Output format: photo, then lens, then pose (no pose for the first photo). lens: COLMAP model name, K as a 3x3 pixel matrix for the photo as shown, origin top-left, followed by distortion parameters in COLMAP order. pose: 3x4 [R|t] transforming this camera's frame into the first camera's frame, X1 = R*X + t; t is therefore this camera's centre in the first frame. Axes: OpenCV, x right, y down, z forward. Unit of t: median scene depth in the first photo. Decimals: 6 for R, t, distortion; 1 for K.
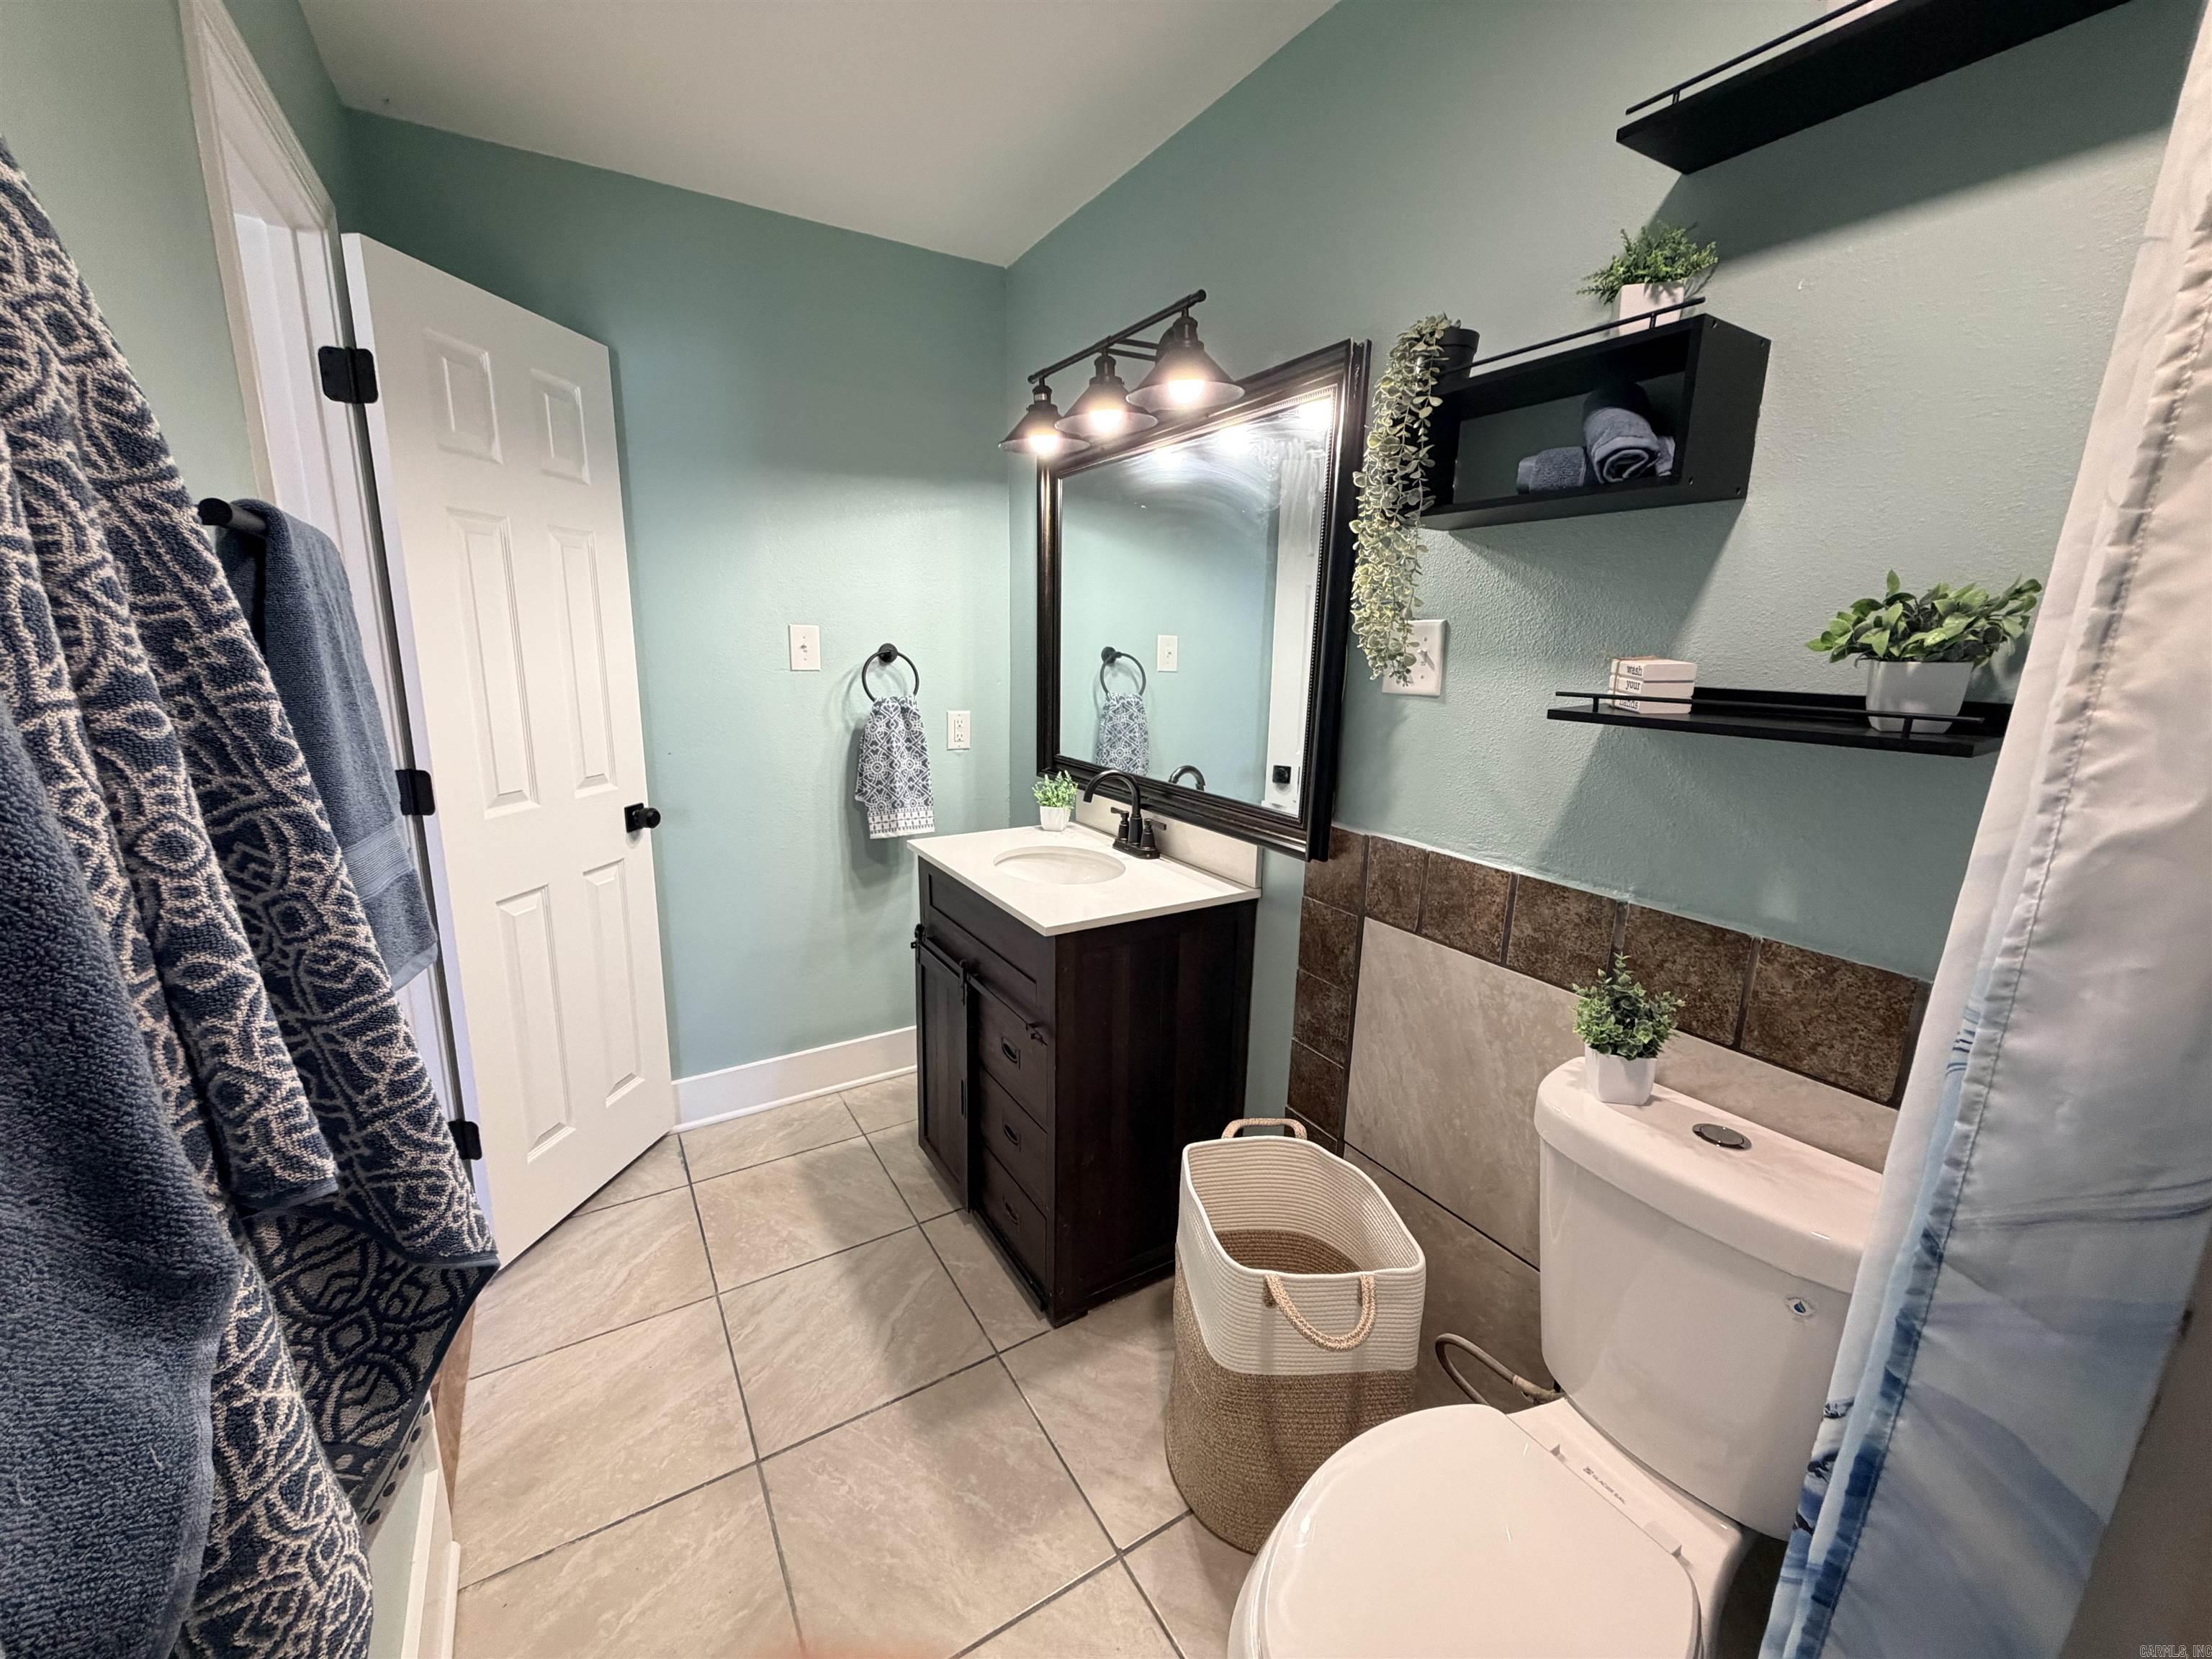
lens RADIAL K [[886.2, 0, 1111.3], [0, 886.2, 830.5], [0, 0, 1]] dist [-0.000089, 0.000158]
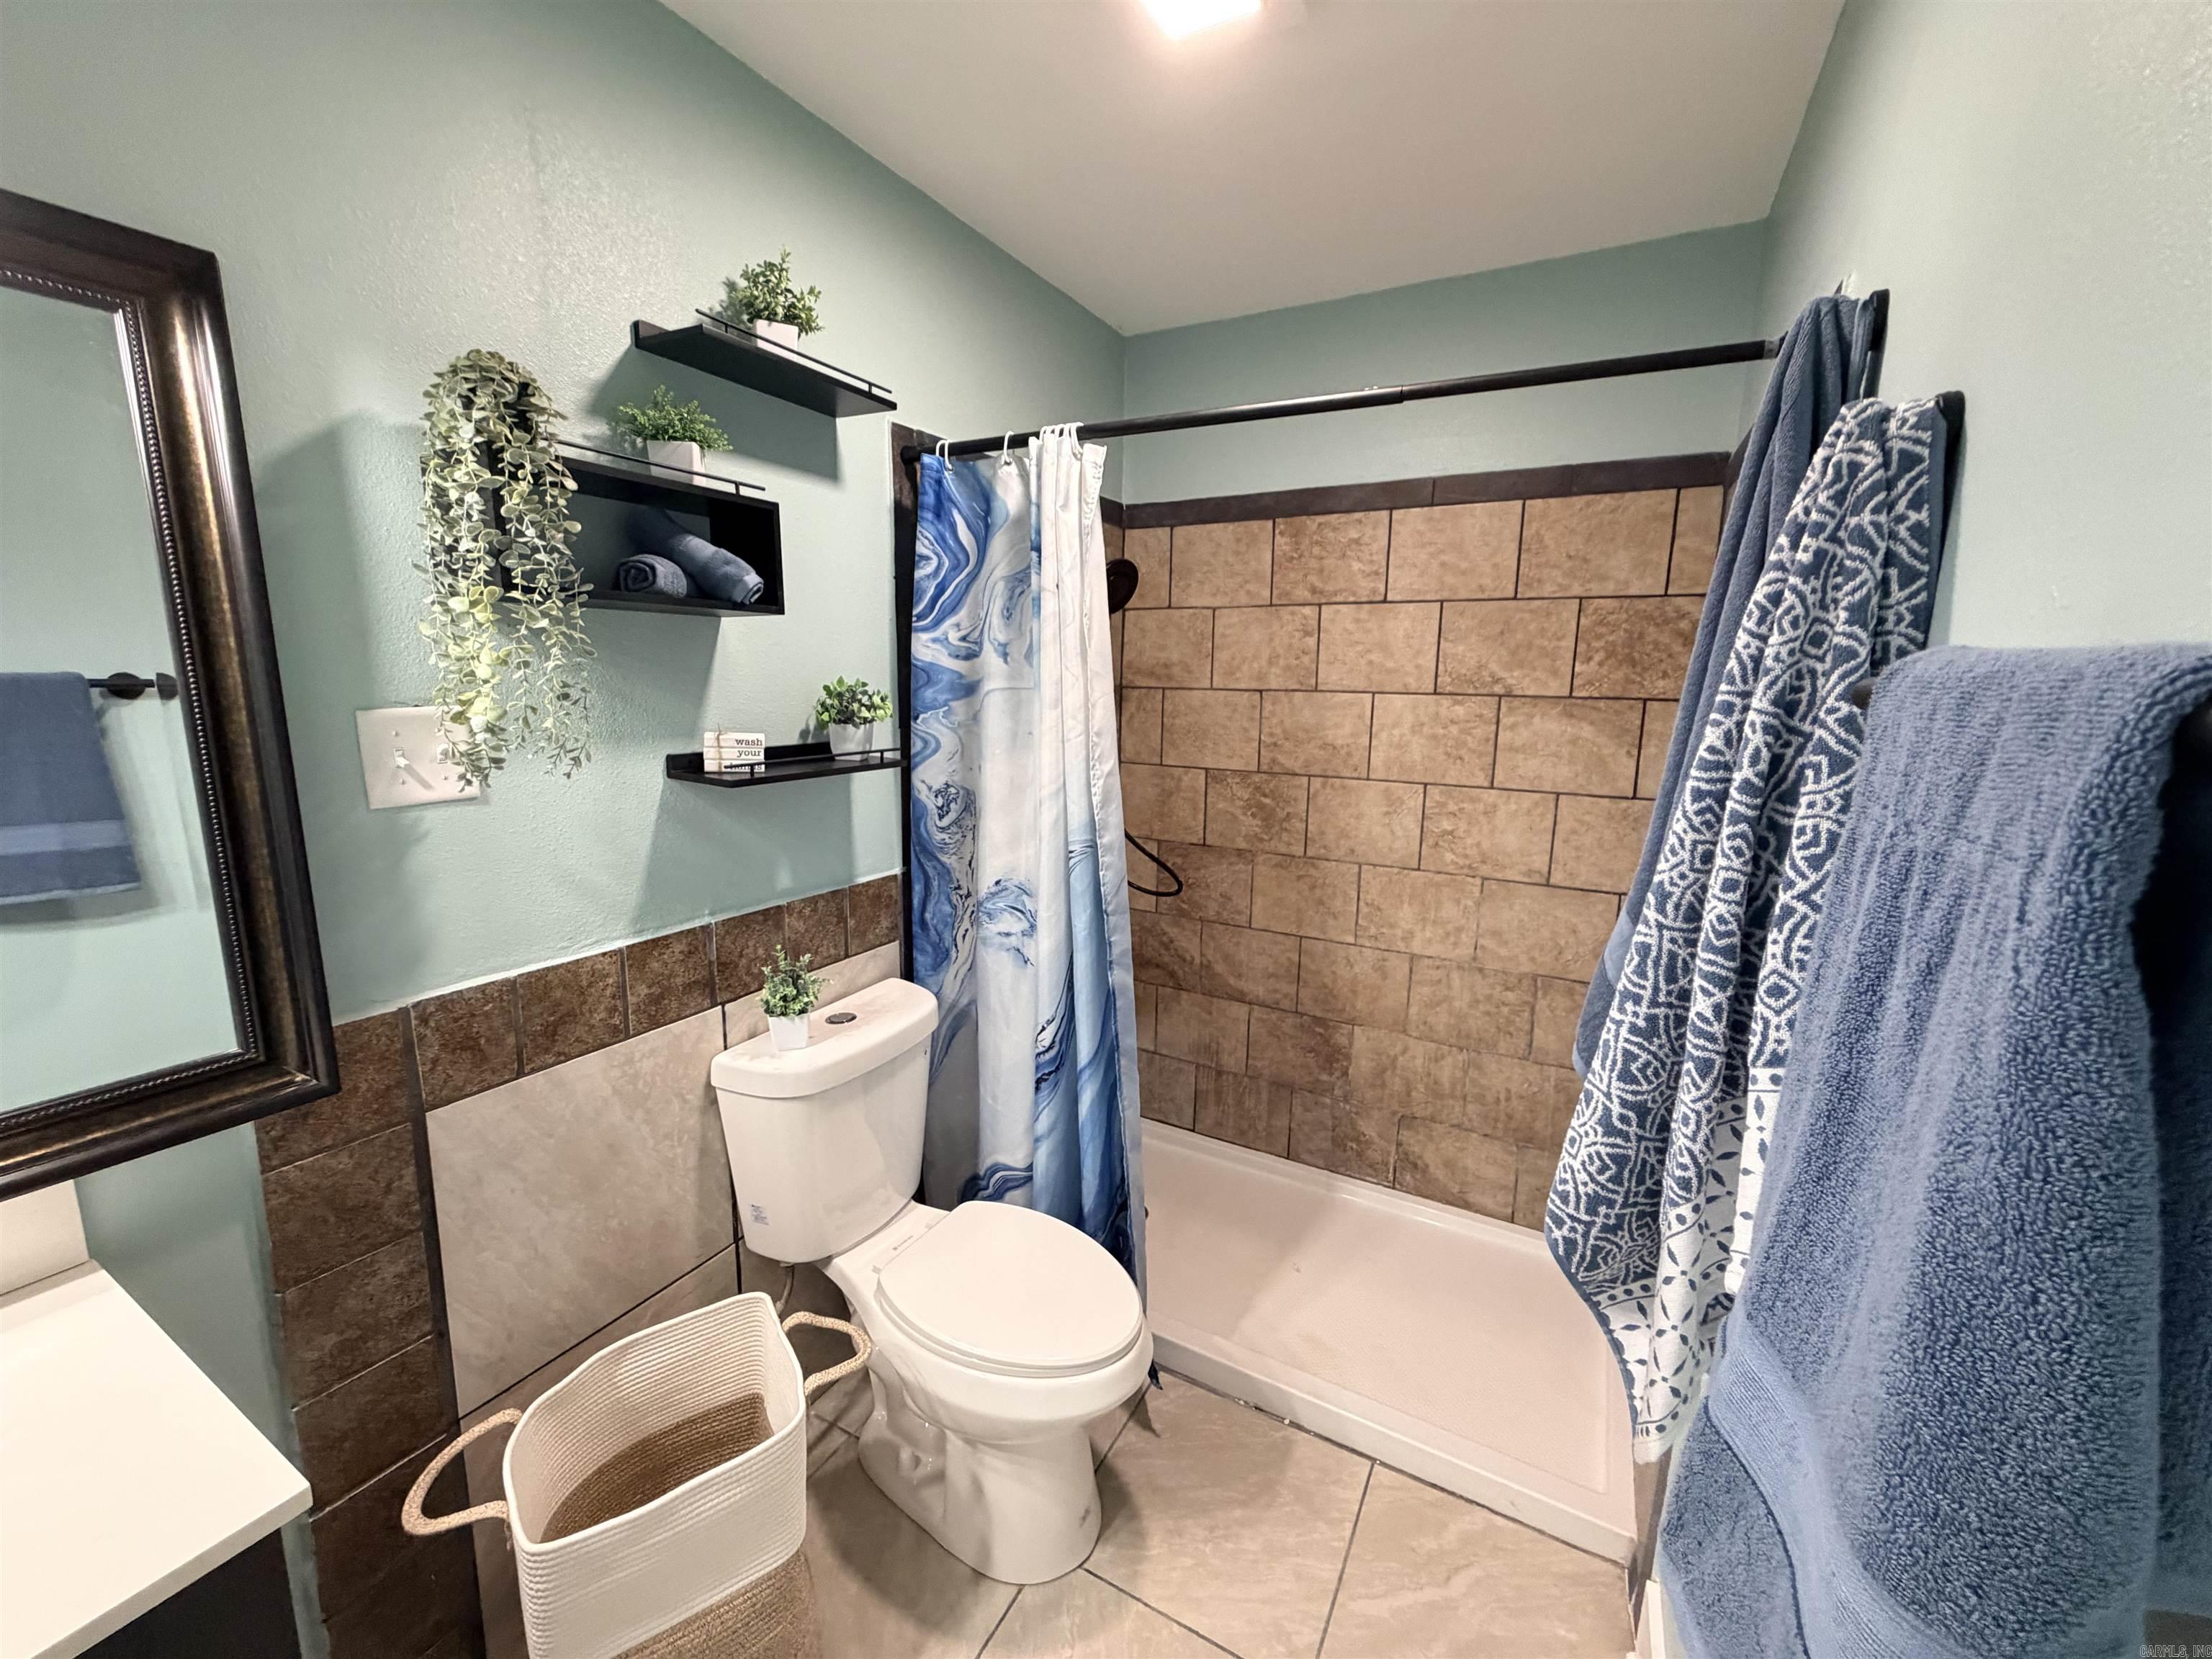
lens RADIAL K [[886.2, 0, 1105.8], [0, 886.2, 827.2], [0, 0, 1]] dist [-0.000089, 0.000158]
pose [[-0.494527, -0.173853, 0.851597, -1.119672], [0.164206, 0.943459, 0.287961, -0.477449], [-0.853510, 0.282242, -0.438018, 1.554539]]
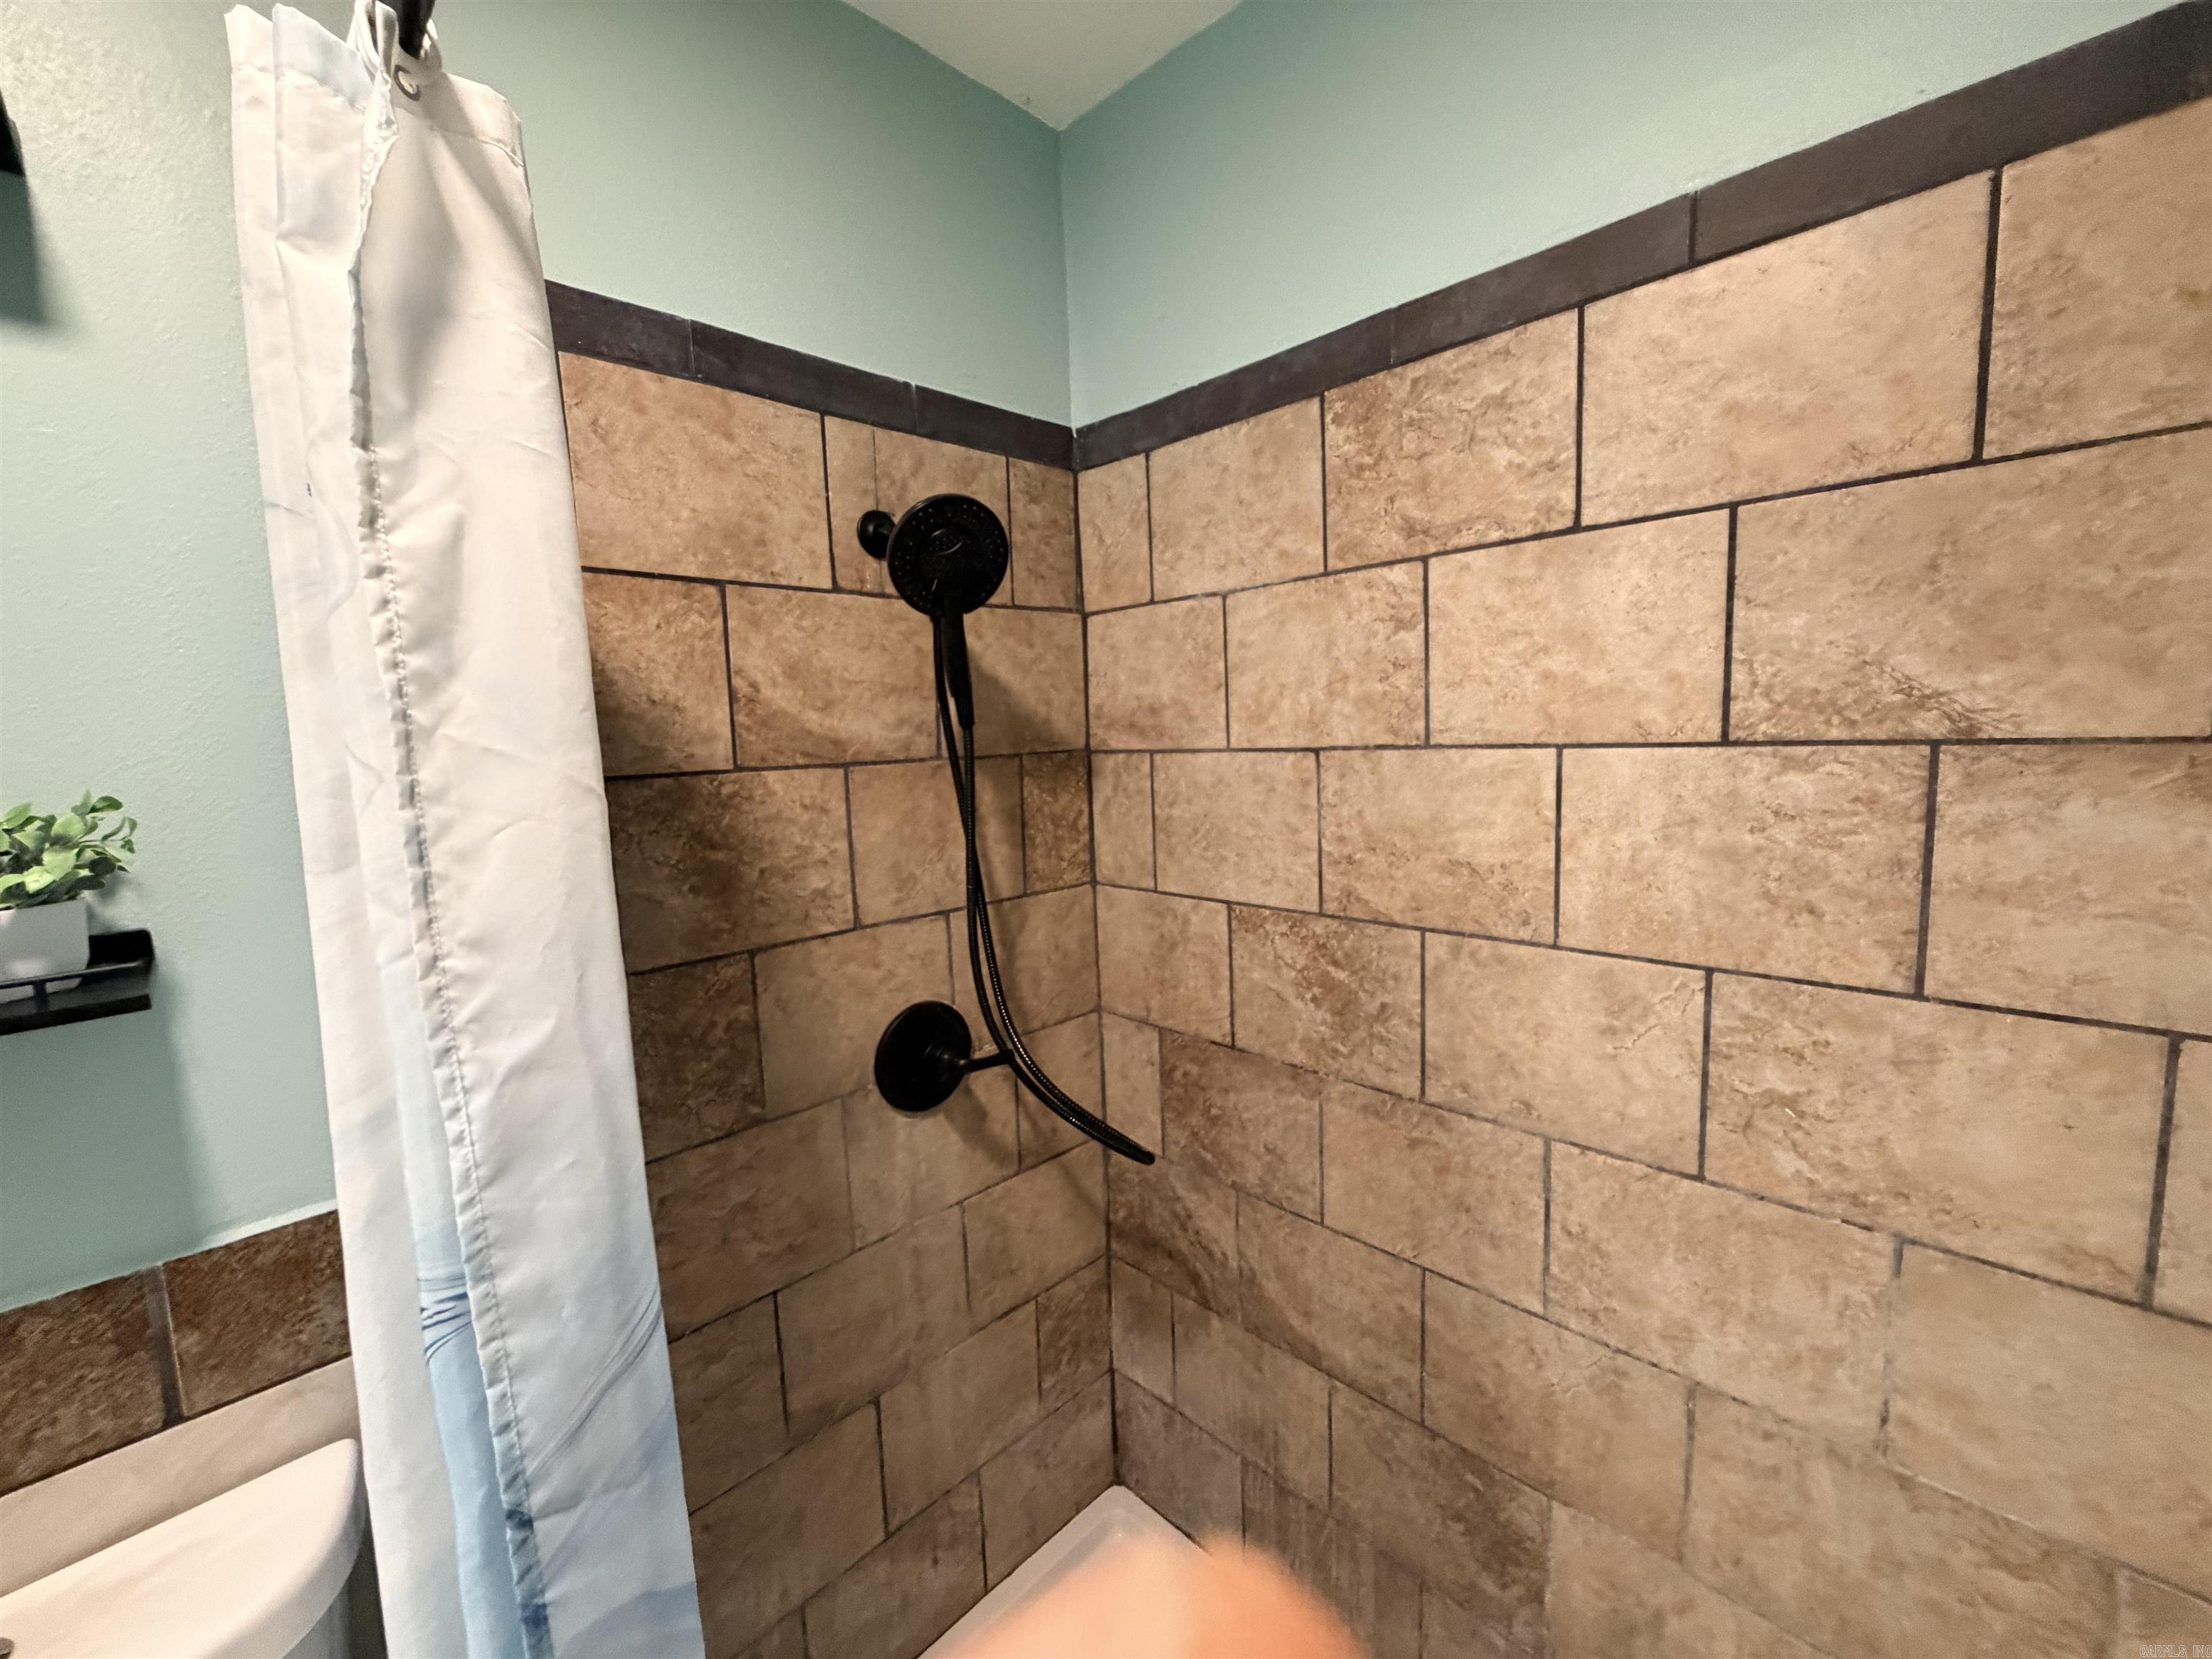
lens RADIAL K [[886.2, 0, 1106.3], [0, 886.2, 825.3], [0, 0, 1]] dist [-0.000089, 0.000158]
pose [[-0.244435, -0.115692, 0.962739, -0.037829], [0.241580, 0.954284, 0.176012, -0.173674], [-0.939090, 0.275602, -0.205312, 0.270846]]
